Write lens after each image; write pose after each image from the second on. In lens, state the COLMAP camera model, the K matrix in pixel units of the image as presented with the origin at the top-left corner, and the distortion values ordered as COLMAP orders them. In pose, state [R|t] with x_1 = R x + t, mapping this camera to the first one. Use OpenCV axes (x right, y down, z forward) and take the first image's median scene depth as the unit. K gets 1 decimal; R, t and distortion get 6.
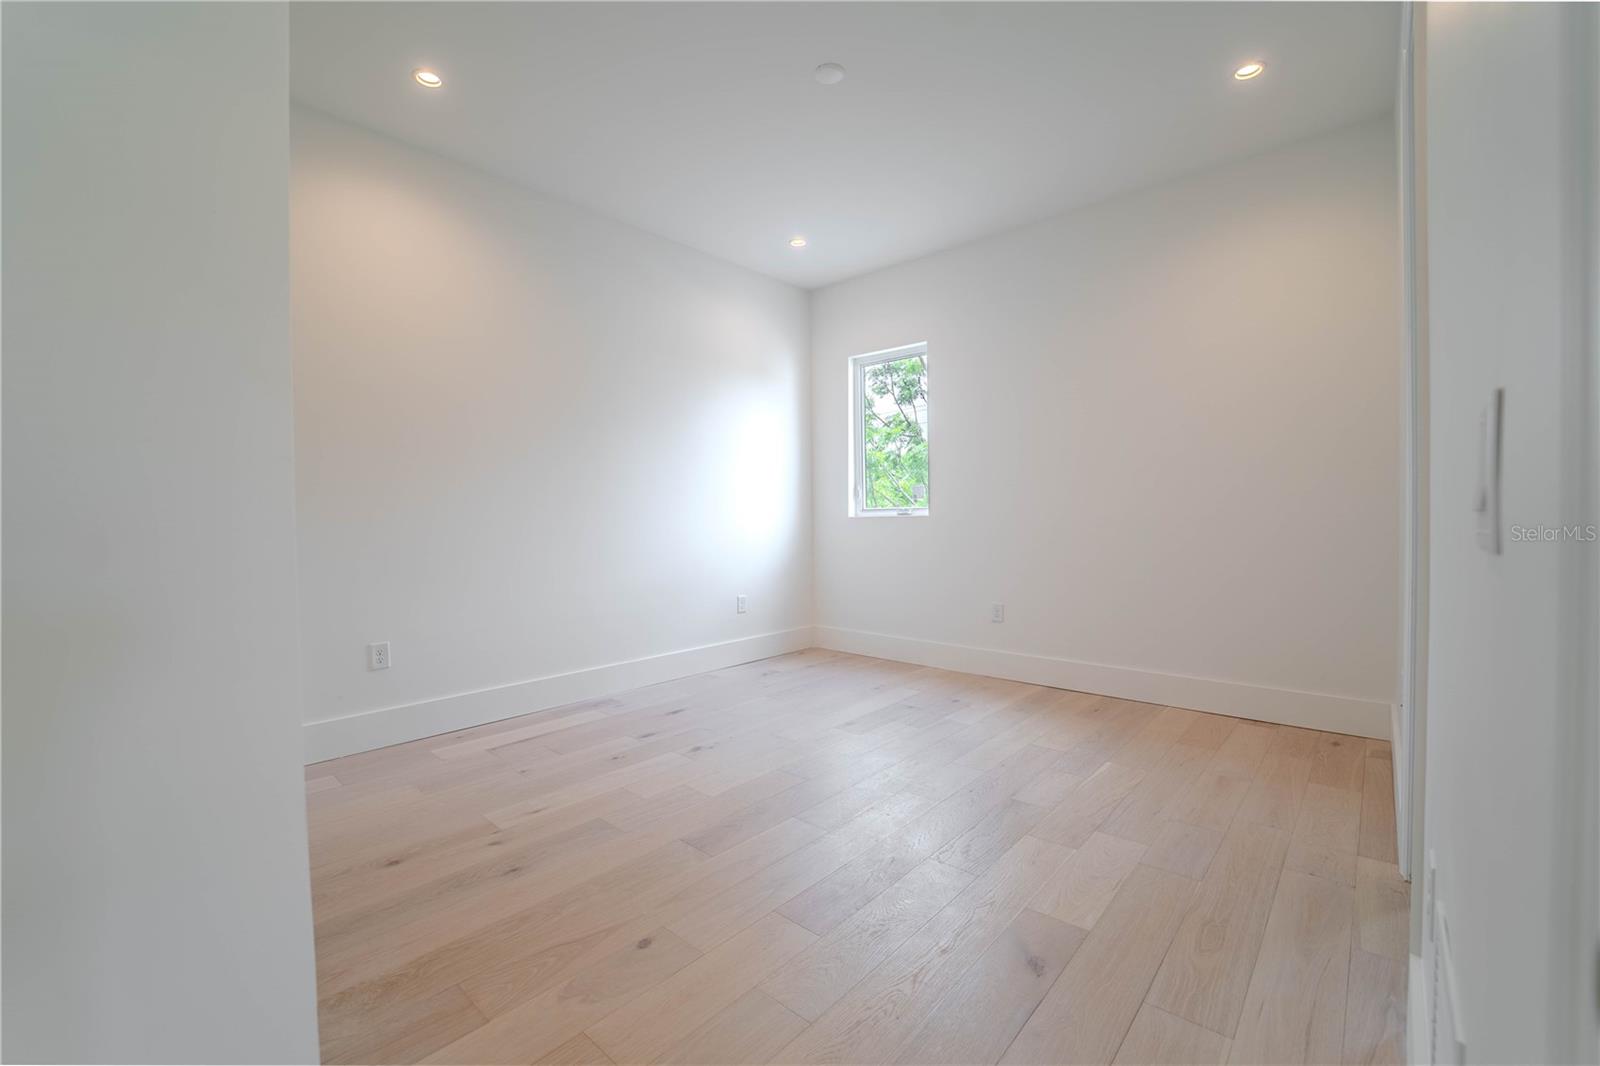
lens RADIAL K [[672.0, 0, 791.2], [0, 672.0, 531.8], [0, 0, 1]] dist [-0.020370, -0.000531]
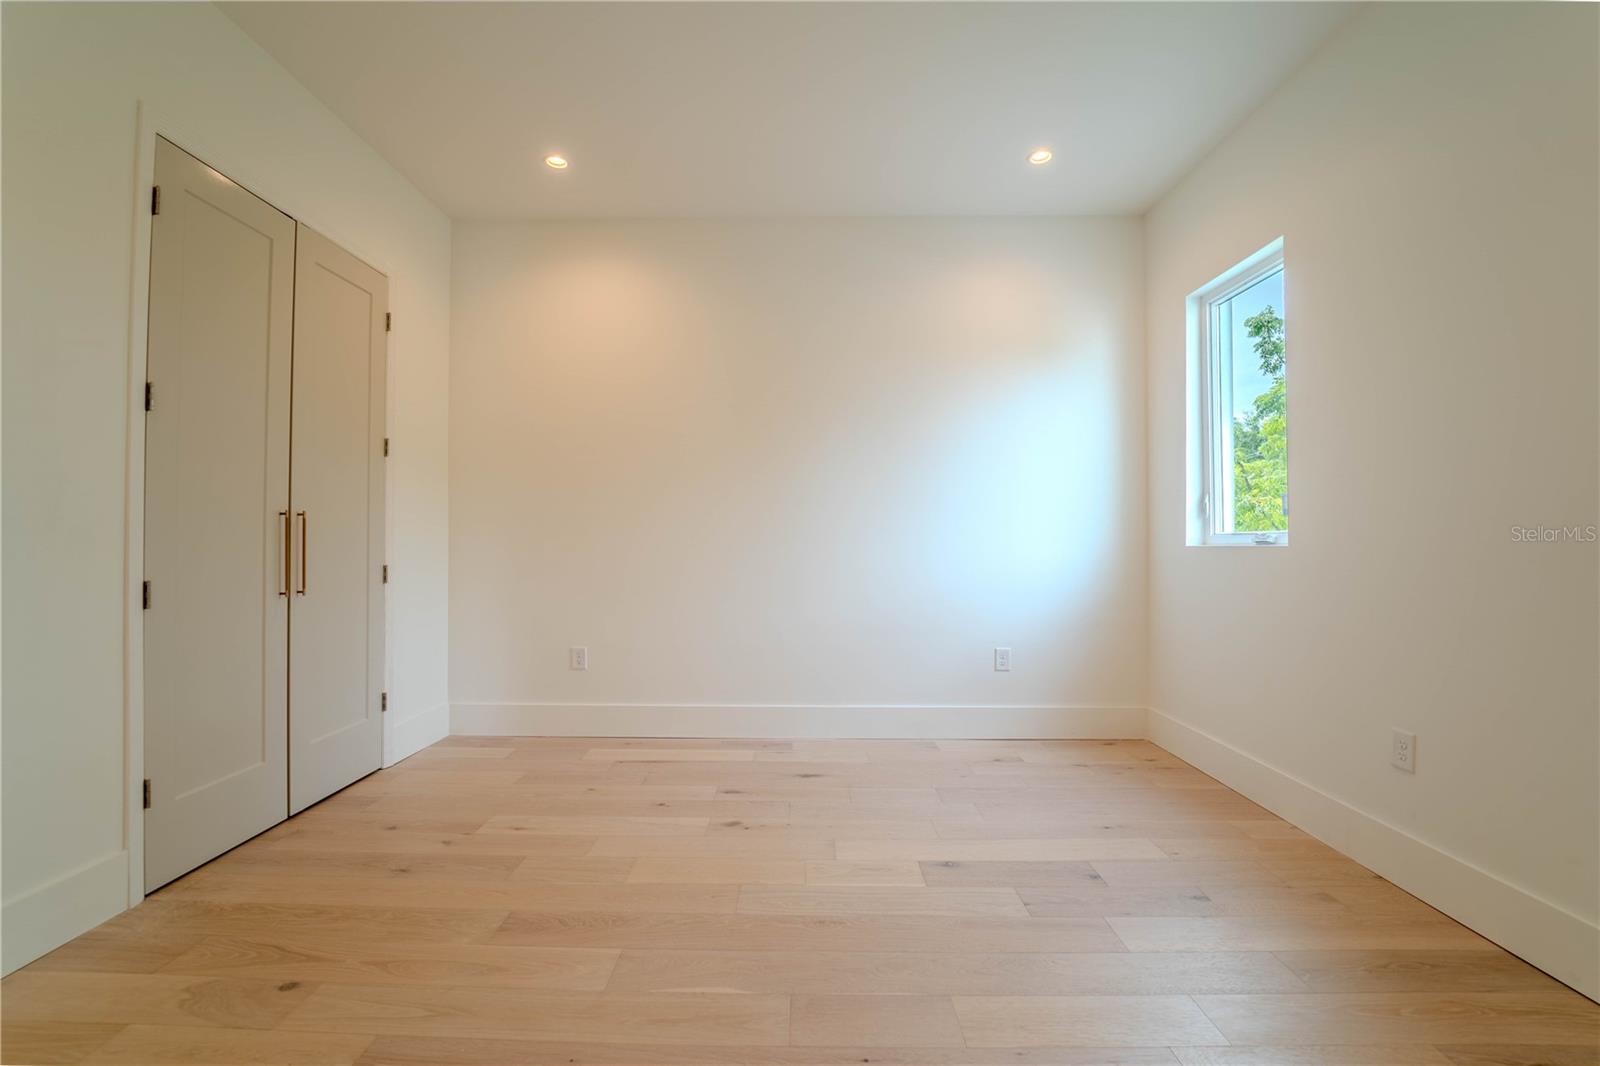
lens RADIAL K [[672.0, 0, 791.2], [0, 672.0, 531.8], [0, 0, 1]] dist [-0.020370, -0.000531]
pose [[0.646900, -0.004118, -0.762564, 0.510098], [-0.022917, 0.999429, -0.024838, -0.017324], [0.762230, 0.033544, 0.646436, 0.480762]]
